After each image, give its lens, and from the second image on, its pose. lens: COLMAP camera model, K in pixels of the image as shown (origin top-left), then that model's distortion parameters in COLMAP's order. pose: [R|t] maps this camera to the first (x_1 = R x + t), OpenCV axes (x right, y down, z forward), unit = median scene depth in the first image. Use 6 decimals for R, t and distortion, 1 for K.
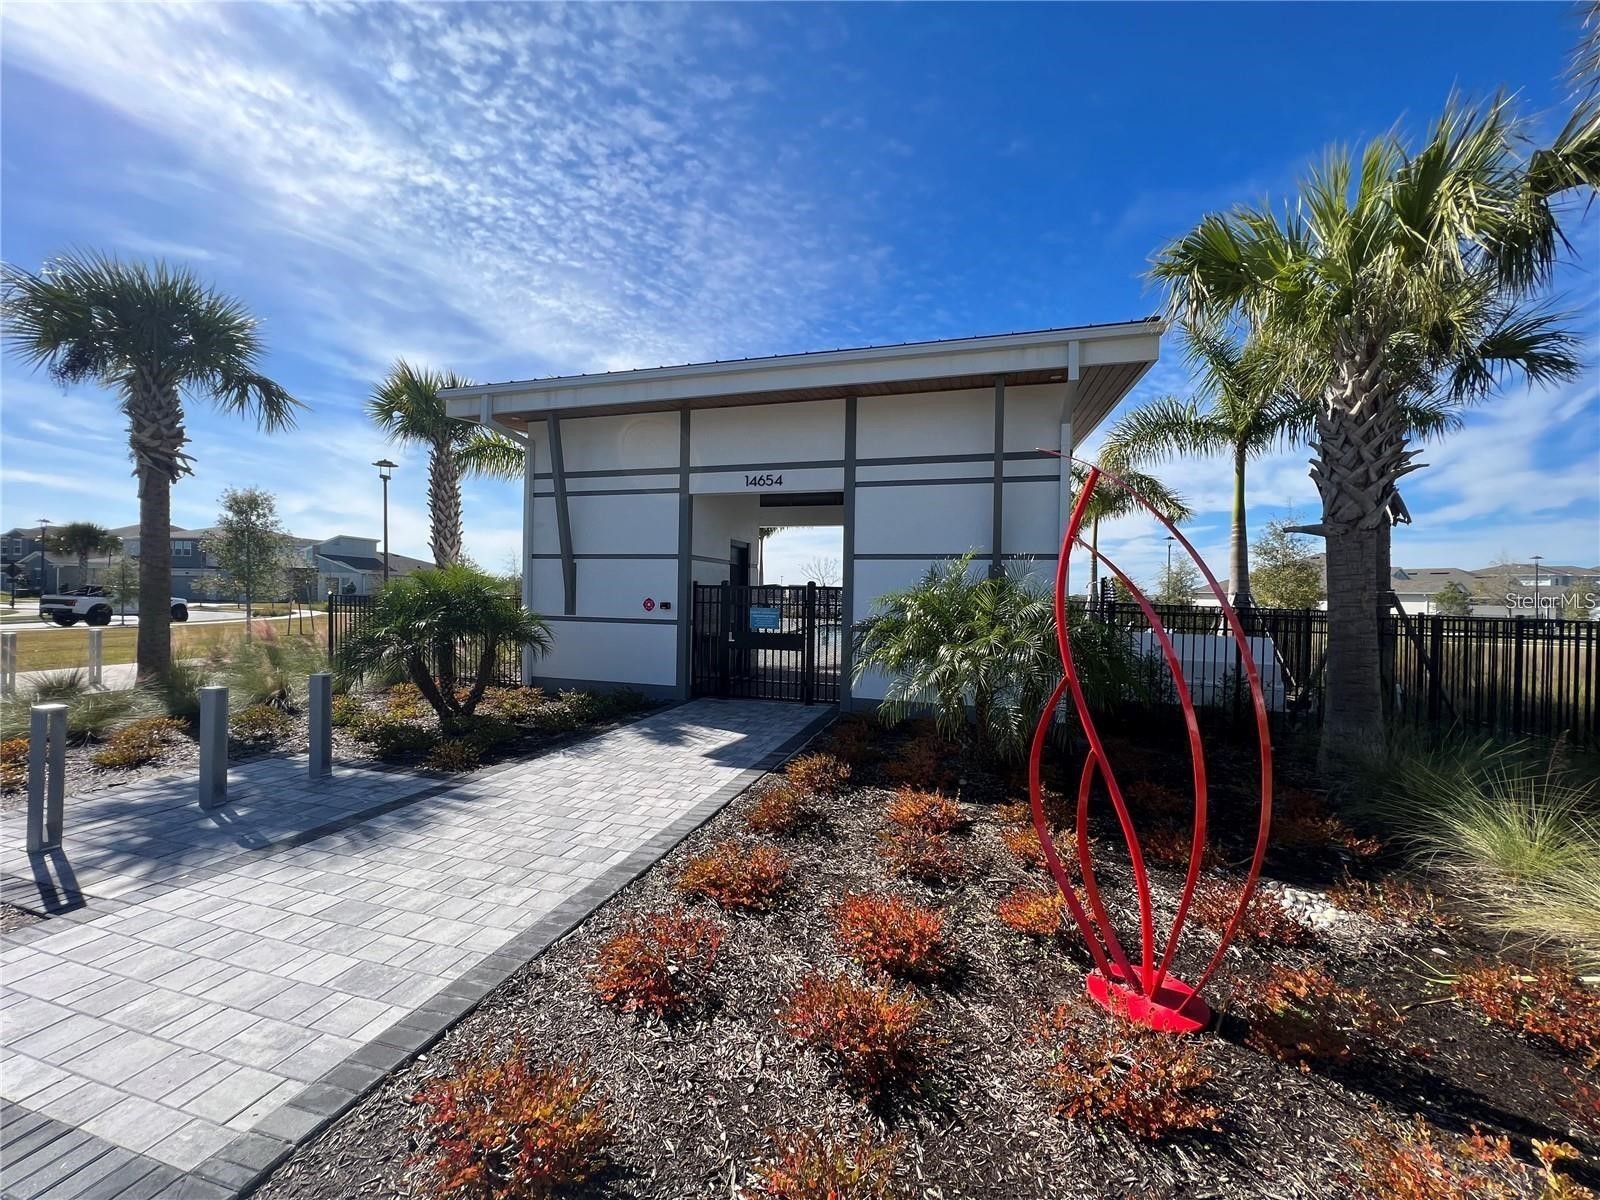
lens RADIAL K [[645.7, 0, 800.0], [0, 645.7, 600.0], [0, 0, 1]] dist [0.000124, -0.000022]
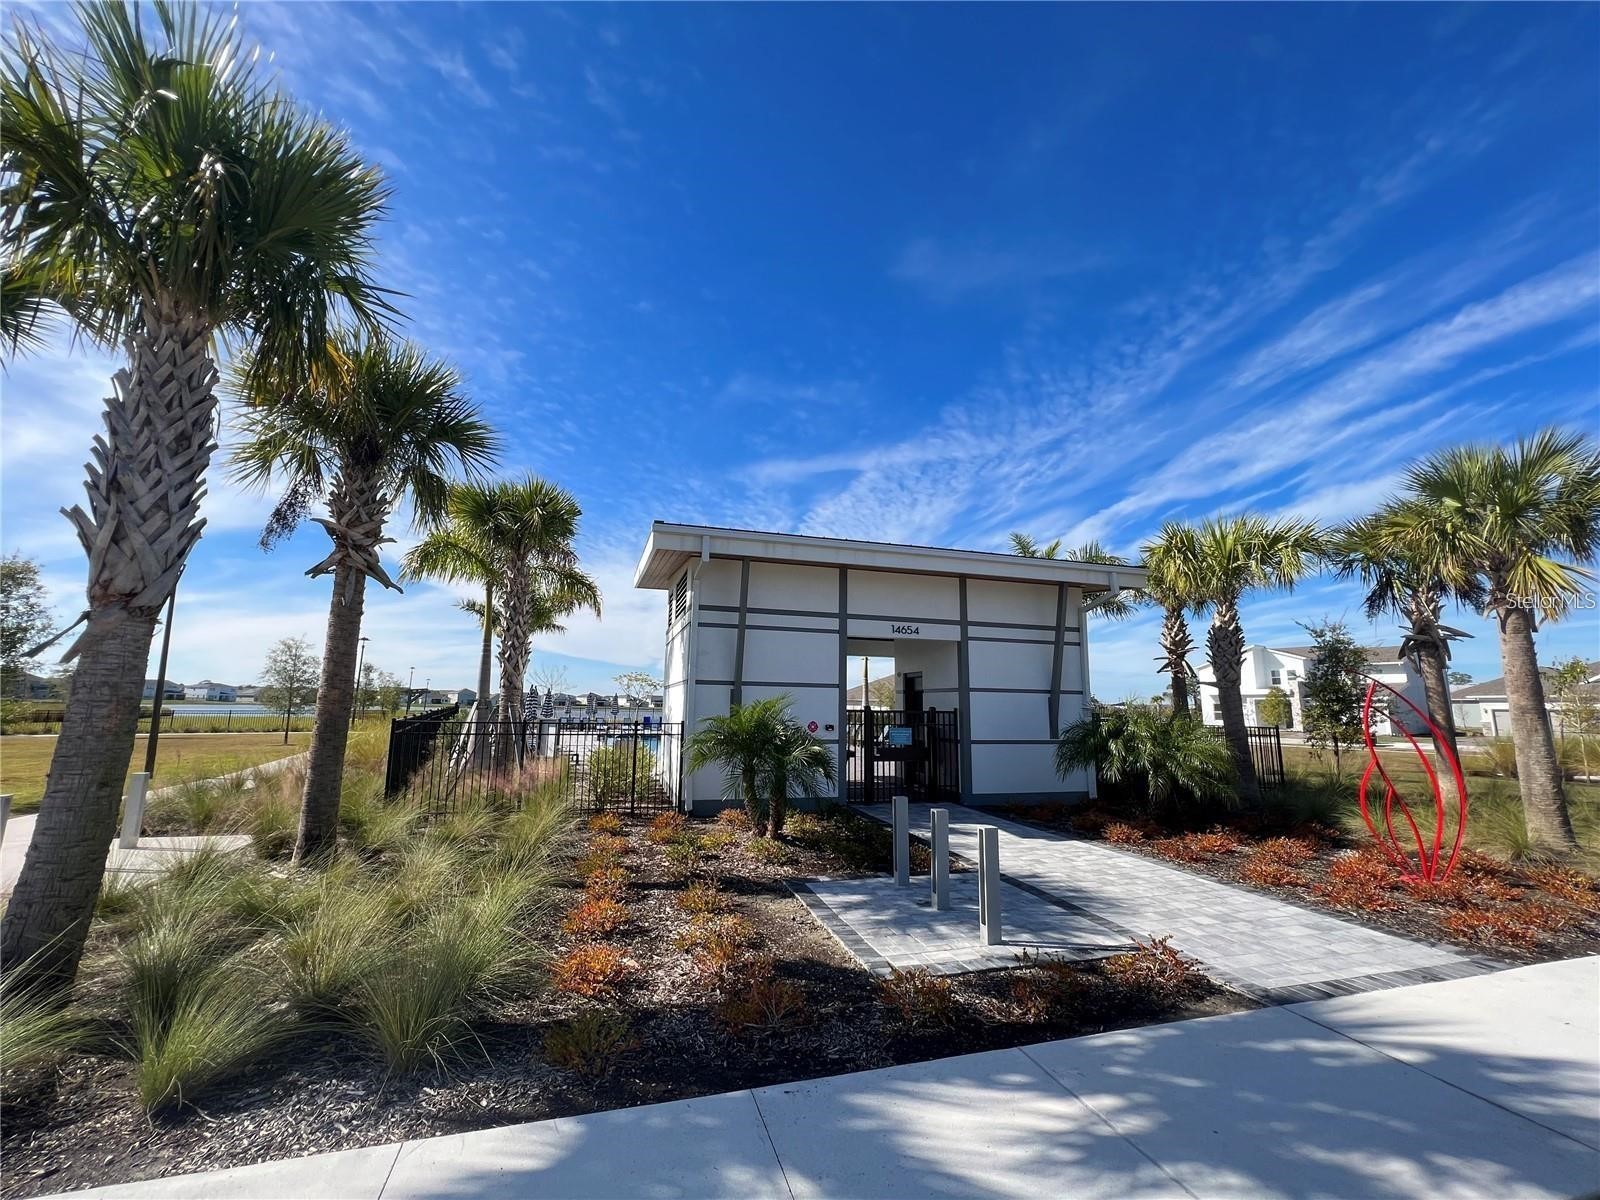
lens RADIAL K [[637.9, 0, 799.3], [0, 637.9, 559.0], [0, 0, 1]] dist [-0.000129, -0.000037]
pose [[0.830345, 0.118309, 0.544546, -0.984385], [0.007185, 0.974848, -0.222754, -0.034166], [-0.557204, 0.188875, 0.808610, 0.017466]]
